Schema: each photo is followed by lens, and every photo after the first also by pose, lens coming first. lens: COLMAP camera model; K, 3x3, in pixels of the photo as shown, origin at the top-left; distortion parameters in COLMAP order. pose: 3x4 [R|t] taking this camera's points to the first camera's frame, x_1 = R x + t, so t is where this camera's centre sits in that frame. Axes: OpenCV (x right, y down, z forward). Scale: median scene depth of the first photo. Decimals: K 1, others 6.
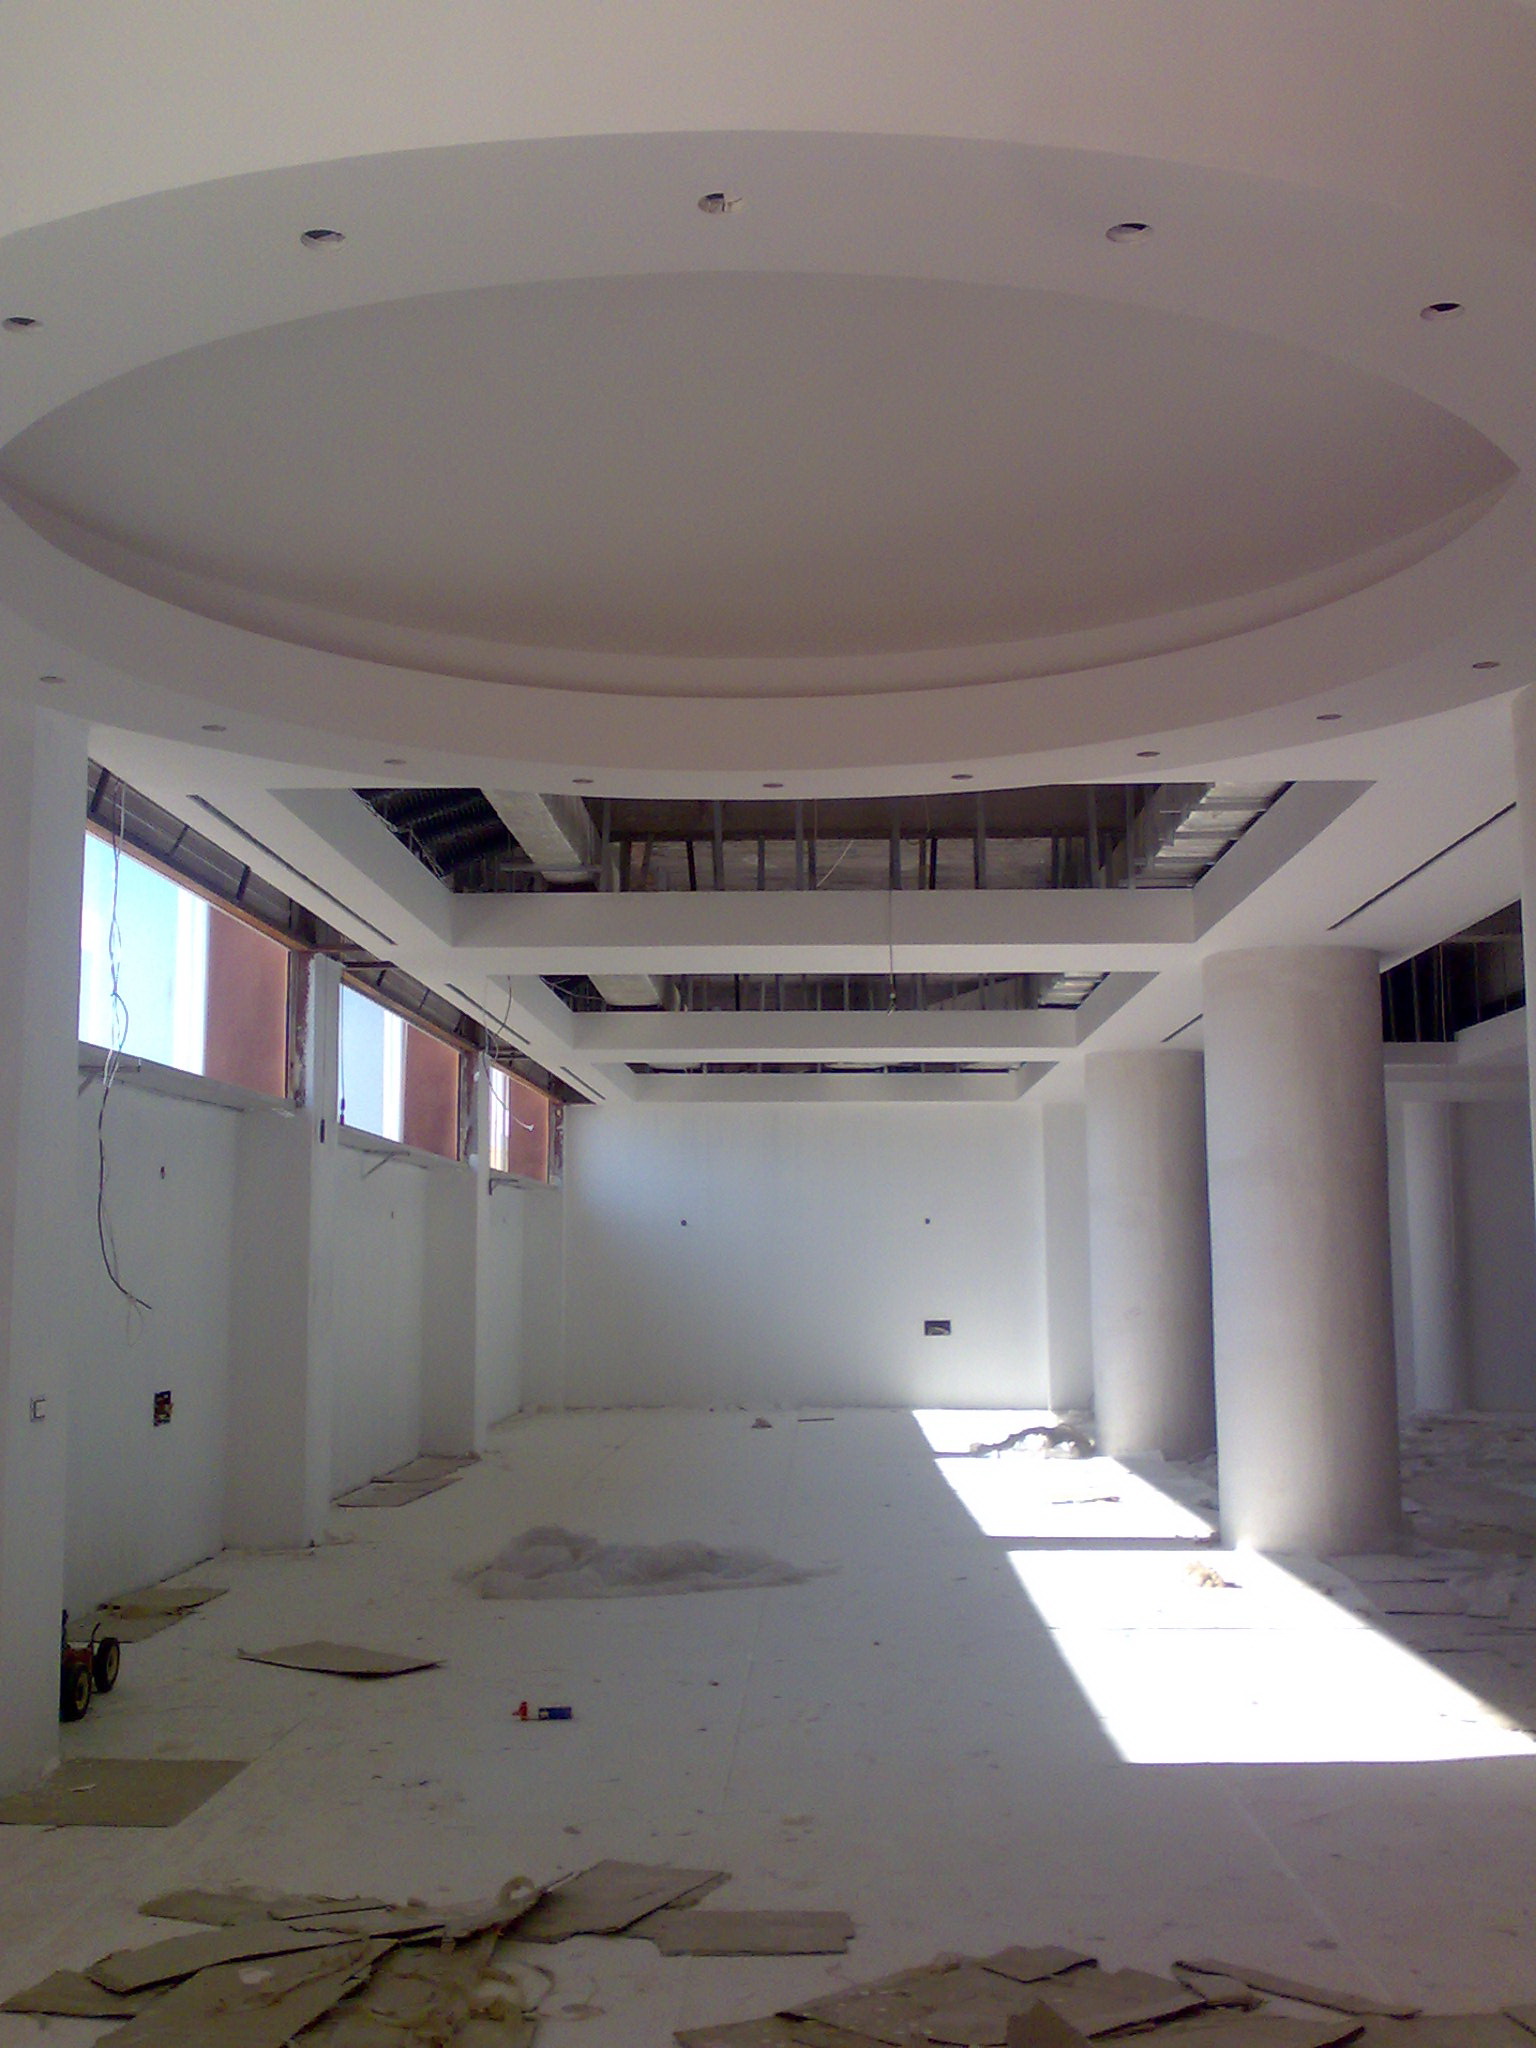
lens RADIAL K [[2272.6, 0, 768.0], [0, 2272.6, 1024.0], [0, 0, 1]] dist [0.122235, -0.471661]
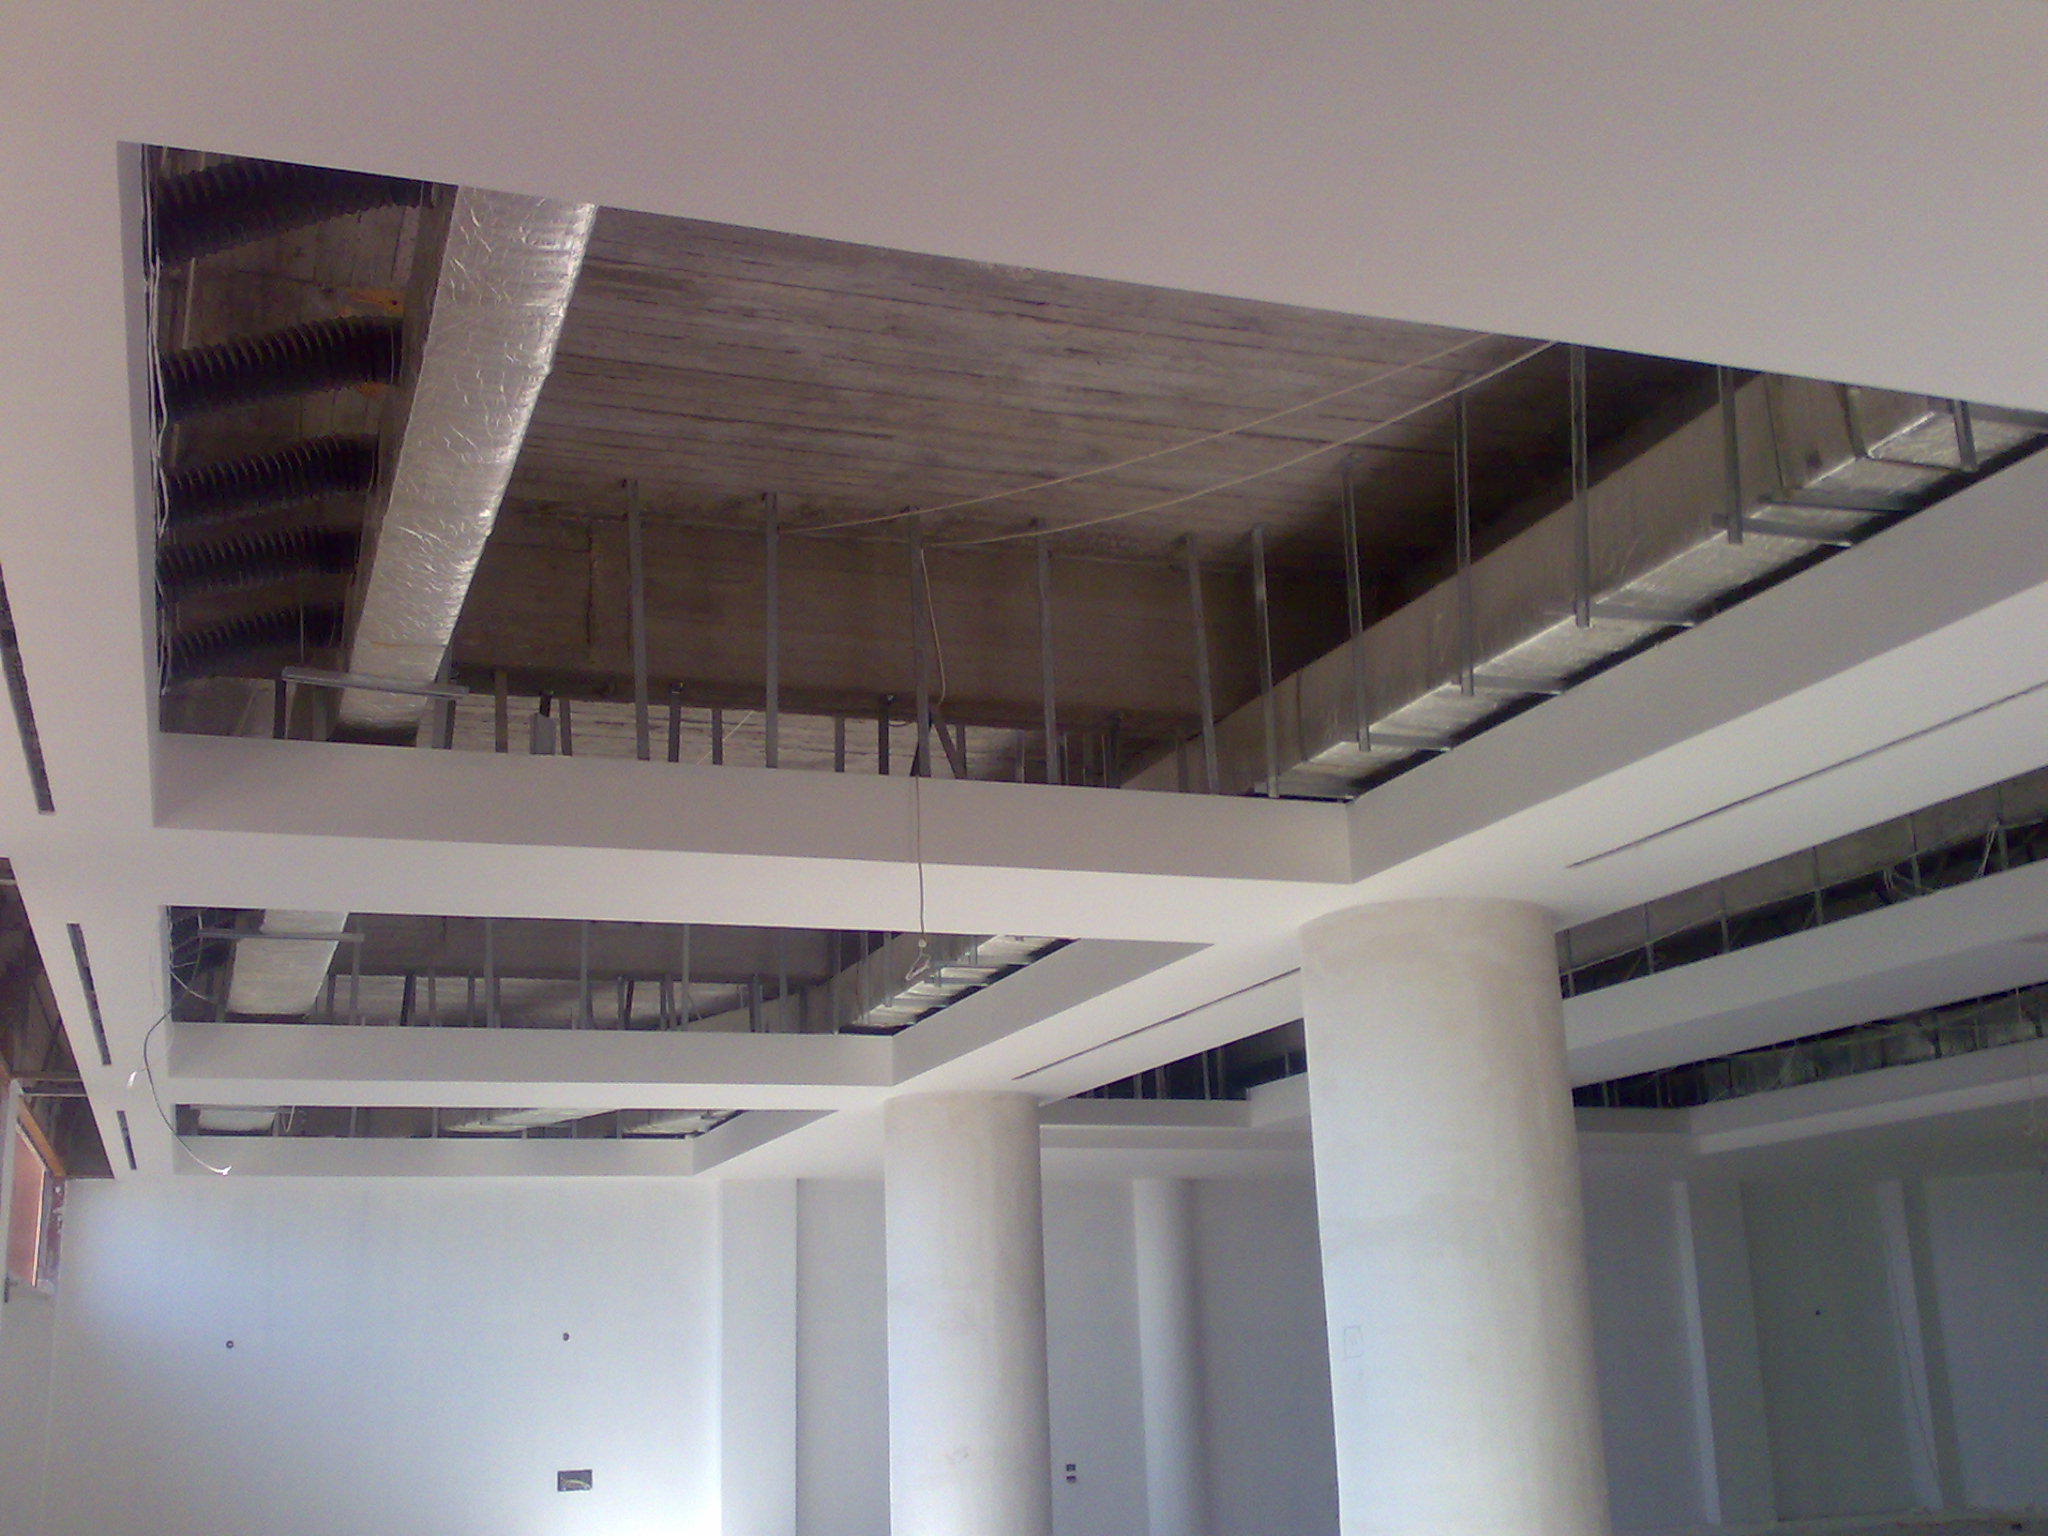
lens RADIAL K [[2272.6, 0, 1024.0], [0, 2272.6, 768.0], [0, 0, 1]] dist [0.122235, -0.471661]
pose [[0.933489, 0.067725, 0.352153, -0.078363], [-0.011540, 0.987169, -0.159260, 0.021250], [-0.358420, 0.144604, 0.922293, 0.235106]]
